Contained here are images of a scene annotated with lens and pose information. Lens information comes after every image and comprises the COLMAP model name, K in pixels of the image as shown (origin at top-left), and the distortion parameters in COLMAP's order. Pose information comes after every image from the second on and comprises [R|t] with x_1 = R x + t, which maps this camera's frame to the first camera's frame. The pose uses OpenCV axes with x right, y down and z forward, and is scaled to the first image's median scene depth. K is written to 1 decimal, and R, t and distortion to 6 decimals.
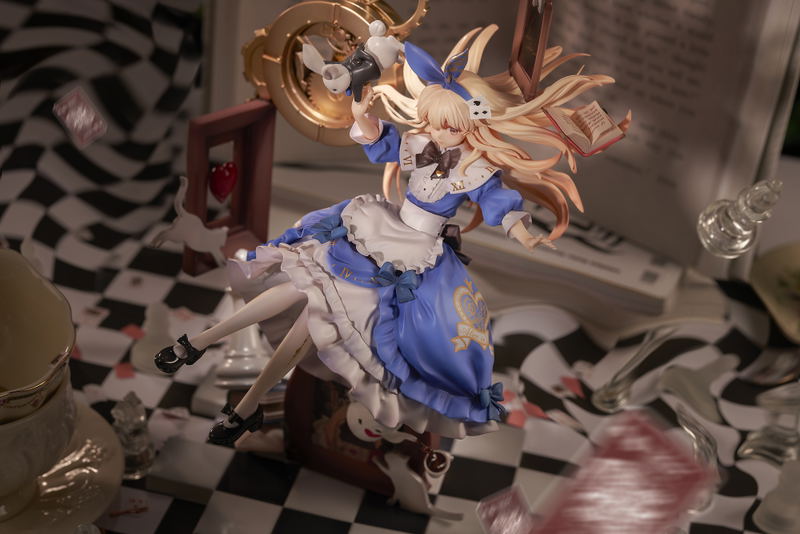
lens RADIAL K [[1713.9, 0, 395.6], [0, 1713.9, 269.0], [0, 0, 1]] dist [0.082657, 0.000000]
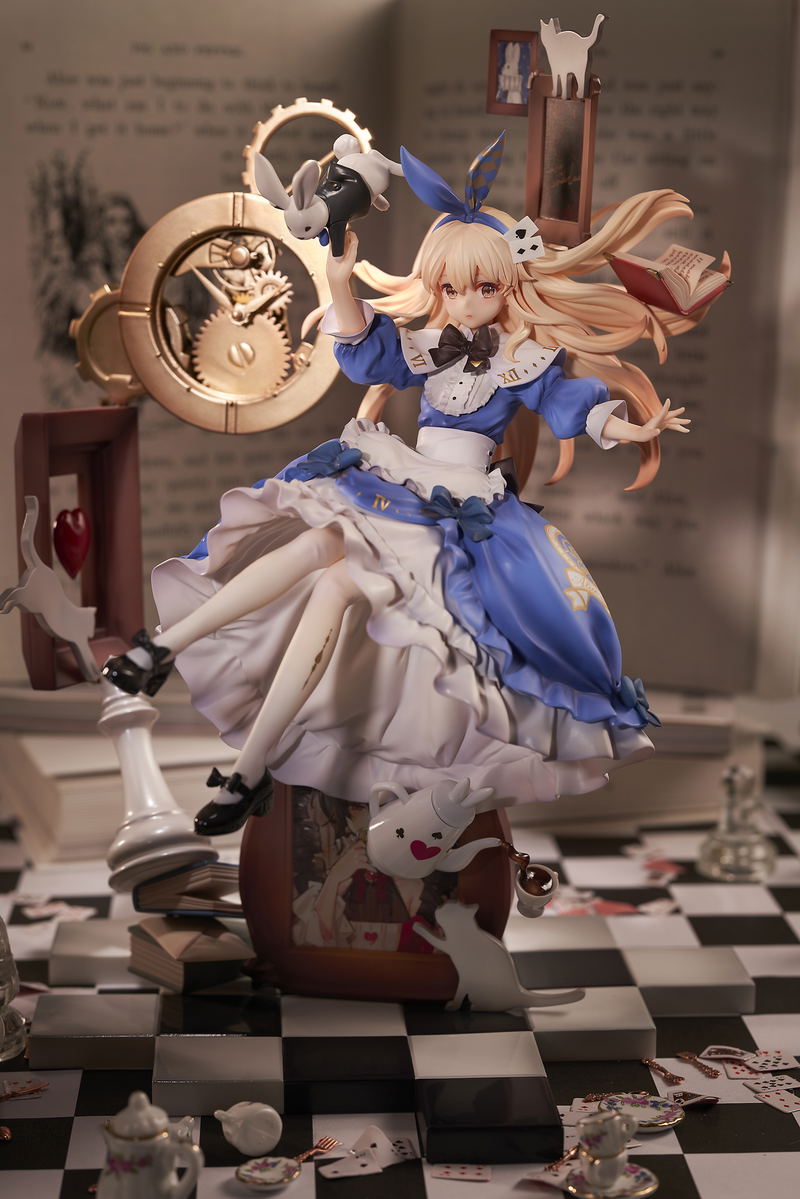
lens RADIAL K [[2568.7, 0, 400.4], [0, 2568.7, 591.0], [0, 0, 1]] dist [0.082657, 0.000000]
pose [[0.958181, -0.140046, 0.249551, -0.247169], [0.214160, 0.929346, -0.300751, 0.298422], [-0.189801, 0.341617, 0.920474, 0.165633]]
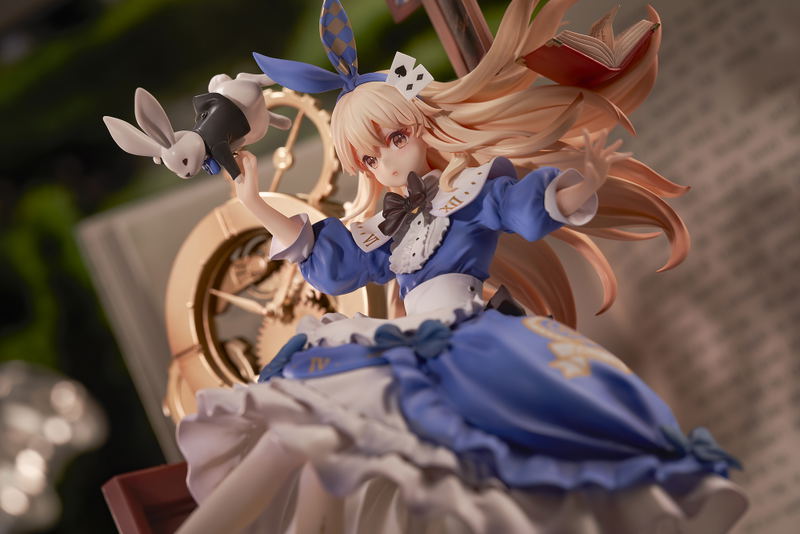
lens RADIAL K [[1831.8, 0, 401.6], [0, 1831.8, 262.5], [0, 0, 1]] dist [0.033223, 0.000000]
pose [[0.857430, -0.513618, 0.031773, -0.007789], [0.400124, 0.626593, -0.668792, 0.372191], [0.323595, 0.586155, 0.742771, 0.540801]]
